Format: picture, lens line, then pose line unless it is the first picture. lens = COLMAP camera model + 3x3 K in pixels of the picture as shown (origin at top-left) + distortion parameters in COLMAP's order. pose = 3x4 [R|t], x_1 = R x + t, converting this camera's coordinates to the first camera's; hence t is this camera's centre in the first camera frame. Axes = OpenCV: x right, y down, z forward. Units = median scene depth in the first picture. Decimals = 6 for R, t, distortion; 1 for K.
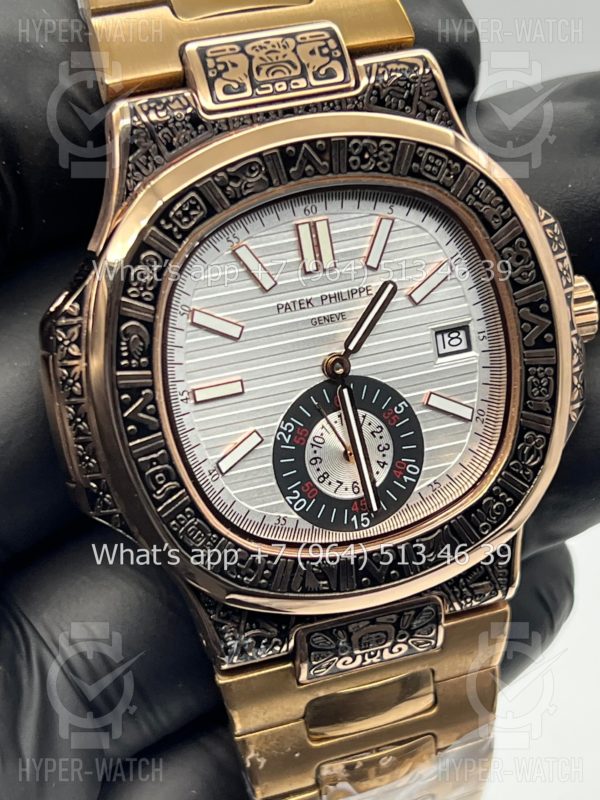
lens RADIAL K [[1848.8, 0, 300.0], [0, 1848.8, 400.0], [0, 0, 1]] dist [0.349499, -0.427866]
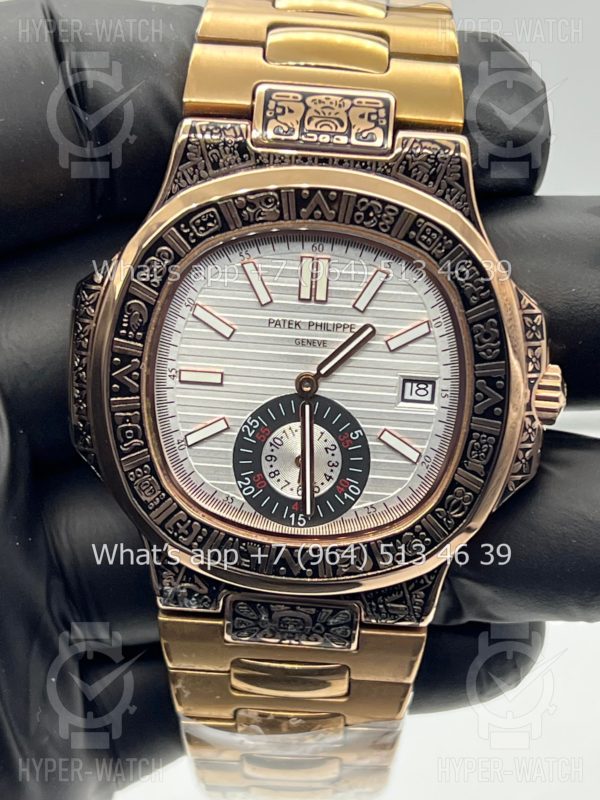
lens RADIAL K [[1848.8, 0, 300.0], [0, 1848.8, 400.0], [0, 0, 1]] dist [0.349499, -0.427866]
pose [[0.928102, 0.271326, -0.254970, 0.312008], [-0.268069, 0.962196, 0.048139, -0.062984], [0.258392, 0.023672, 0.965750, -0.113557]]
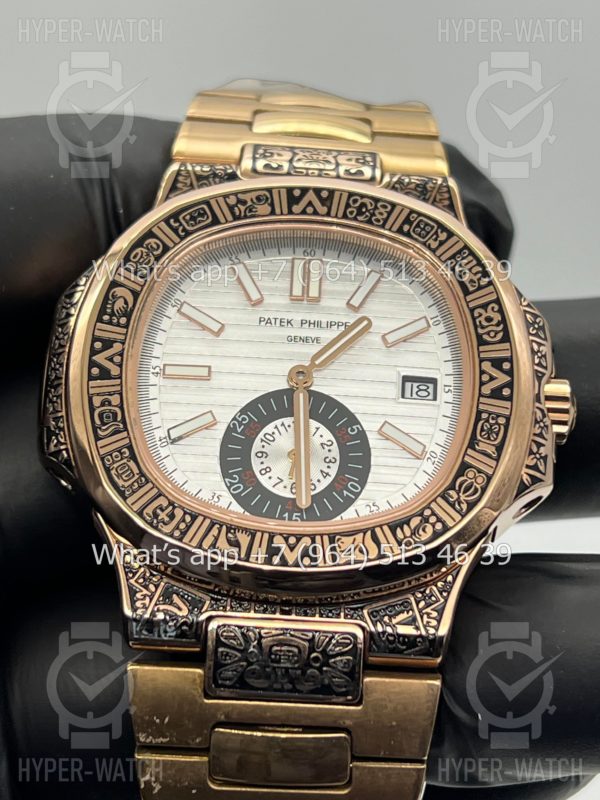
lens RADIAL K [[1848.8, 0, 300.0], [0, 1848.8, 400.0], [0, 0, 1]] dist [0.349499, -0.427866]
pose [[0.943180, 0.090350, -0.319764, 0.364937], [-0.251455, 0.823149, -0.509113, 0.540800], [0.217215, 0.560592, 0.799096, 0.146646]]
